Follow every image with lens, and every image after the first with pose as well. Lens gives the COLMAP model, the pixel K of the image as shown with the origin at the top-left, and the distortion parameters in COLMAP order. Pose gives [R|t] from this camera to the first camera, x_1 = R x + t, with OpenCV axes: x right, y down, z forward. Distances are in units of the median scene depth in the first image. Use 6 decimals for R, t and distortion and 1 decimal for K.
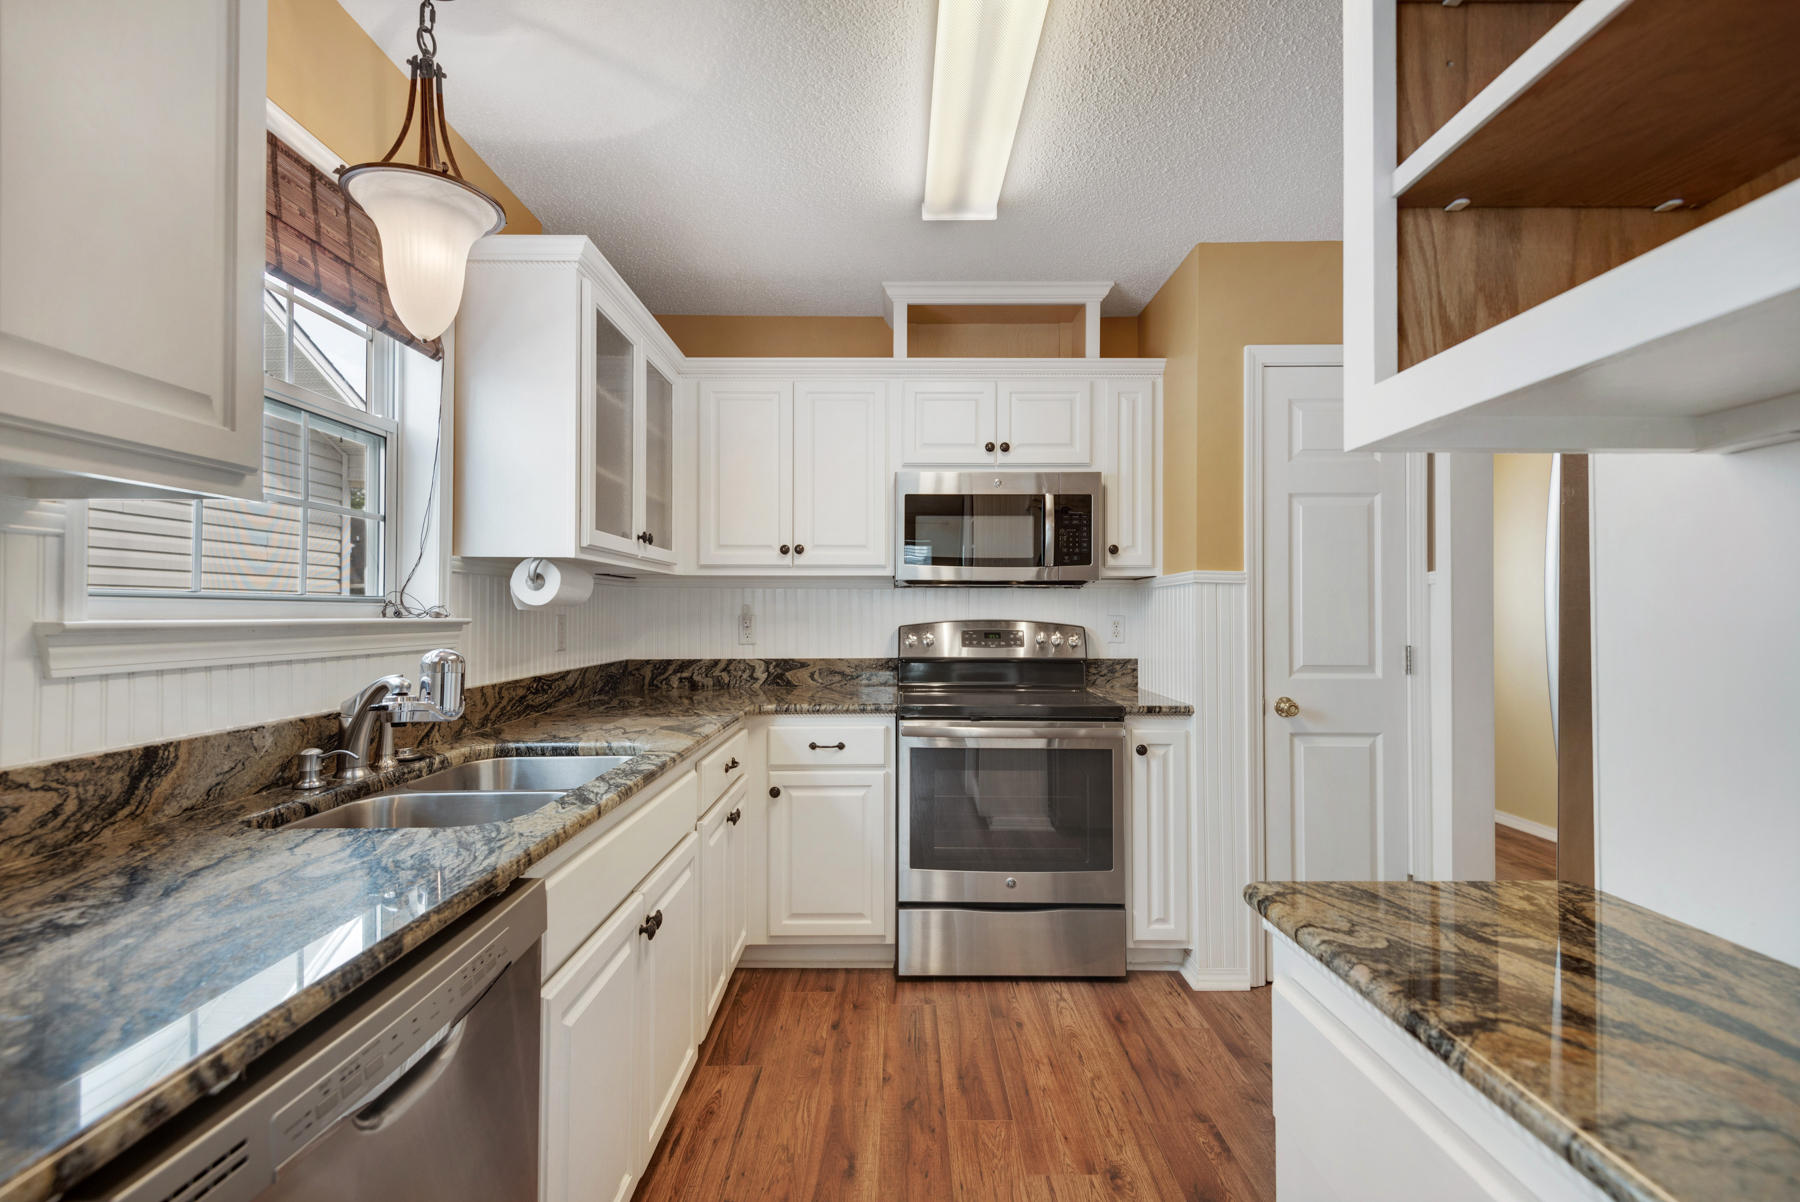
lens RADIAL K [[823.0, 0, 895.8], [0, 823.0, 592.3], [0, 0, 1]] dist [0.031053, -0.013245]
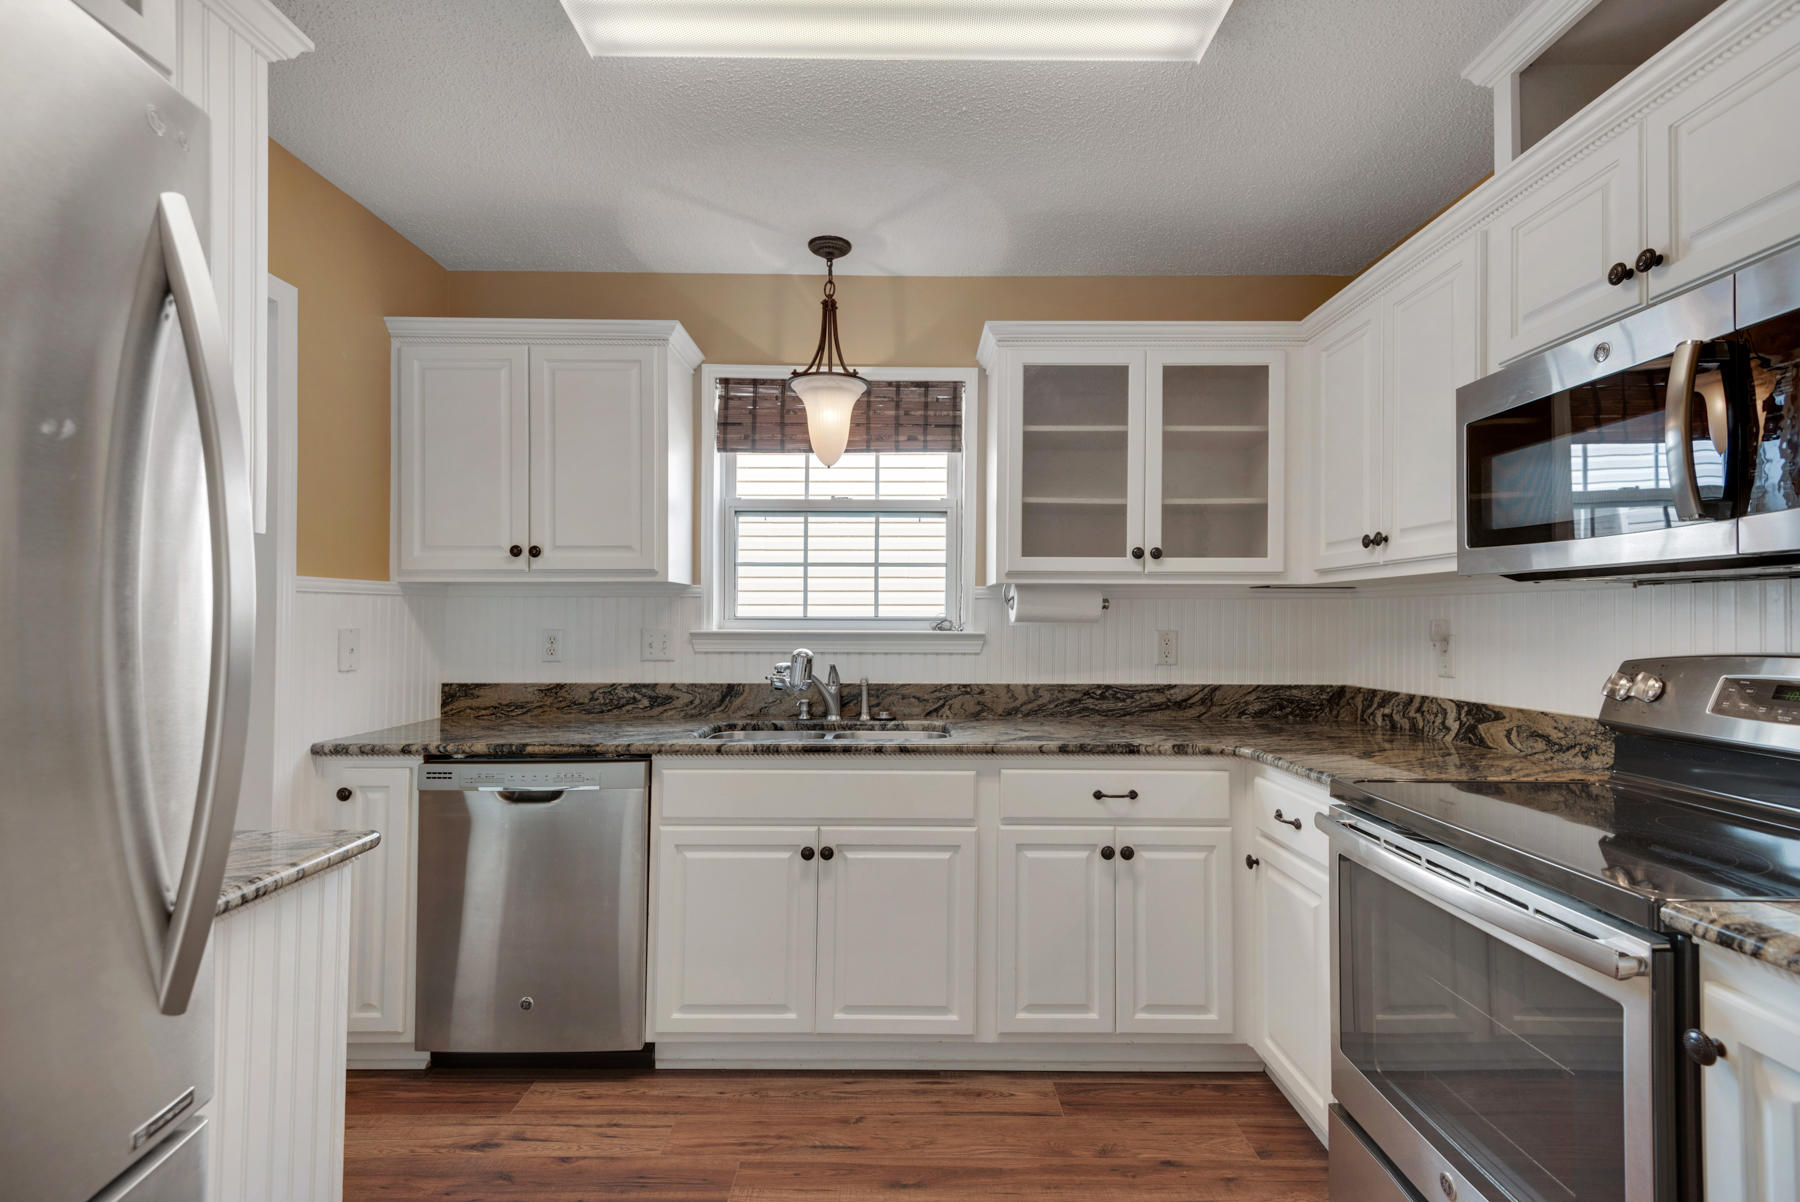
lens RADIAL K [[823.0, 0, 906.0], [0, 823.0, 604.0], [0, 0, 1]] dist [0.031053, -0.013245]
pose [[-0.011516, -0.022757, -0.999675, 0.524814], [0.021213, 0.999510, -0.022997, 0.008897], [0.999709, -0.021471, -0.011028, 0.563591]]
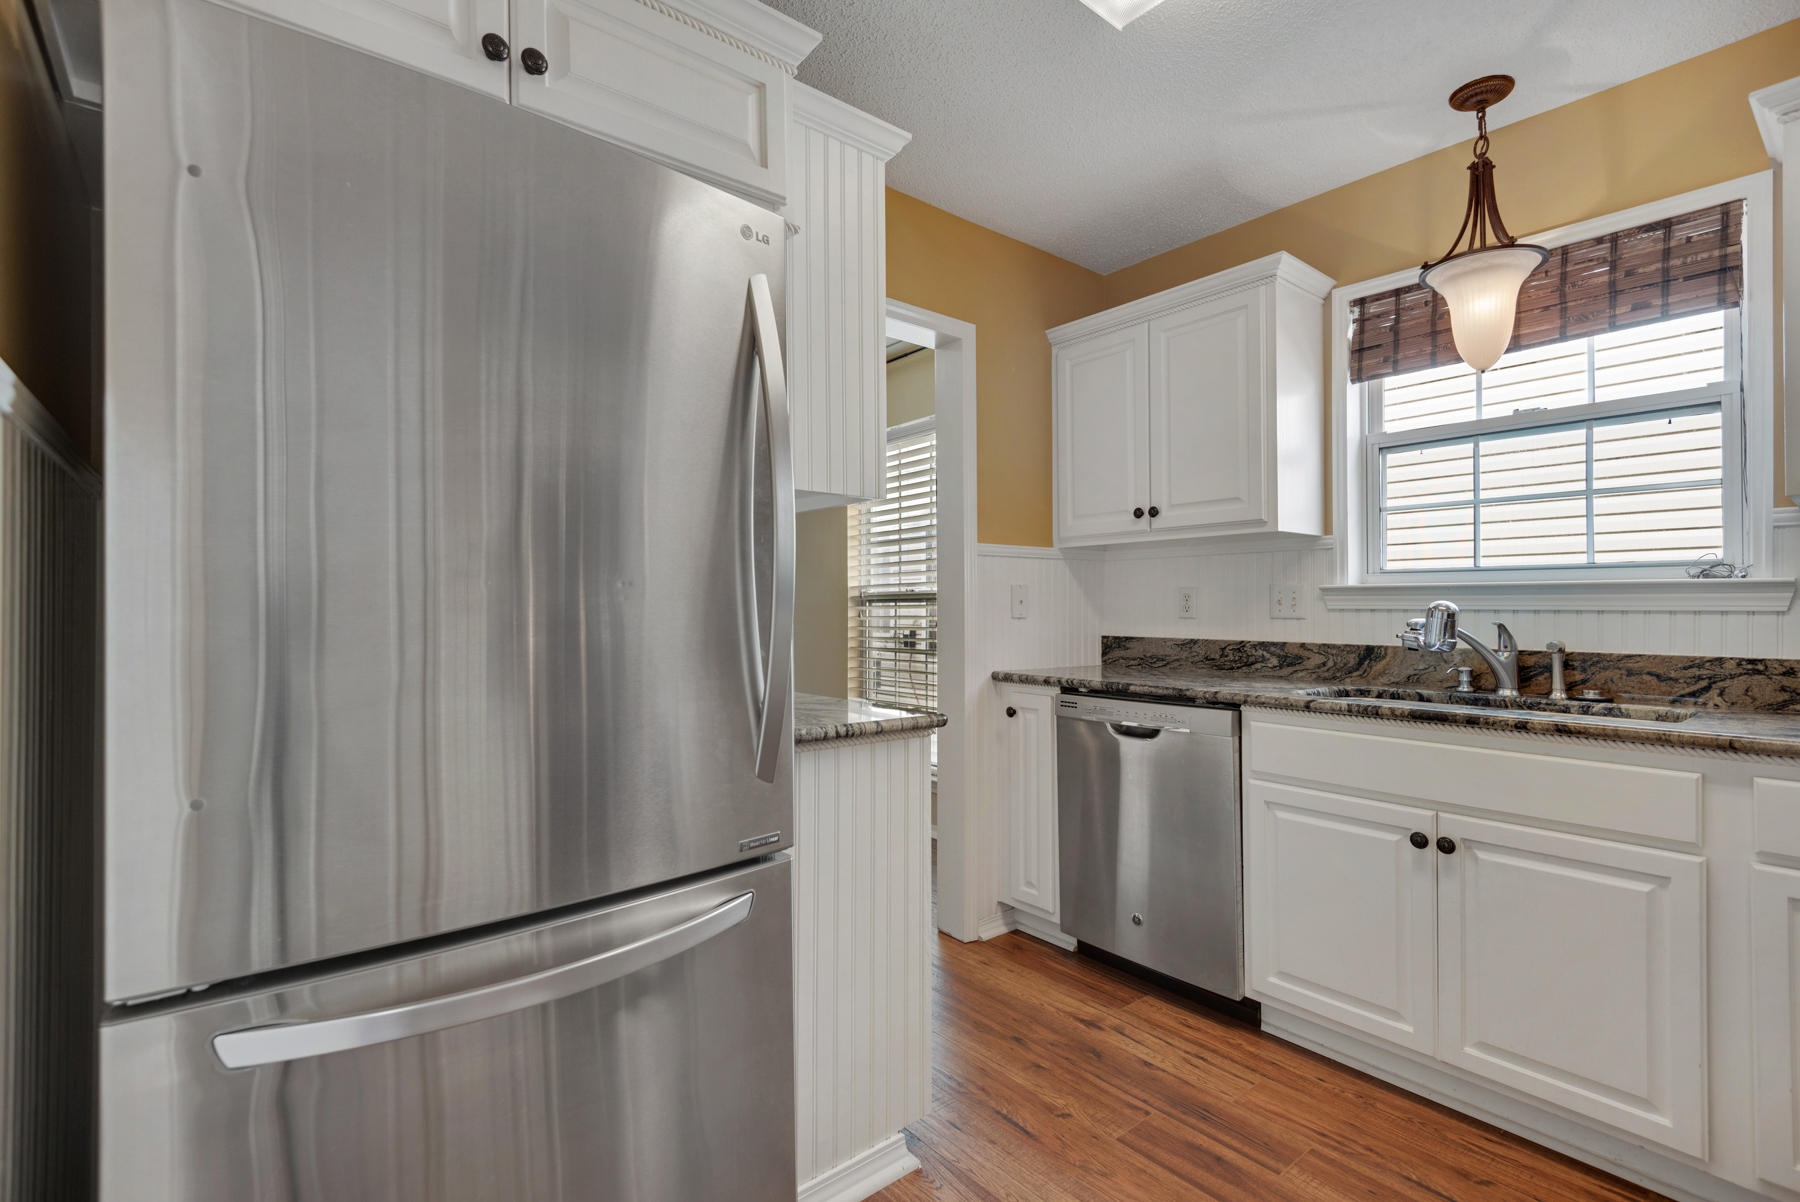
lens RADIAL K [[823.0, 0, 906.7], [0, 823.0, 602.3], [0, 0, 1]] dist [0.031053, -0.013245]
pose [[-0.770958, -0.006761, -0.636850, 0.479290], [0.011052, 0.999651, -0.023992, 0.042322], [0.636790, -0.025535, -0.770615, 0.686561]]
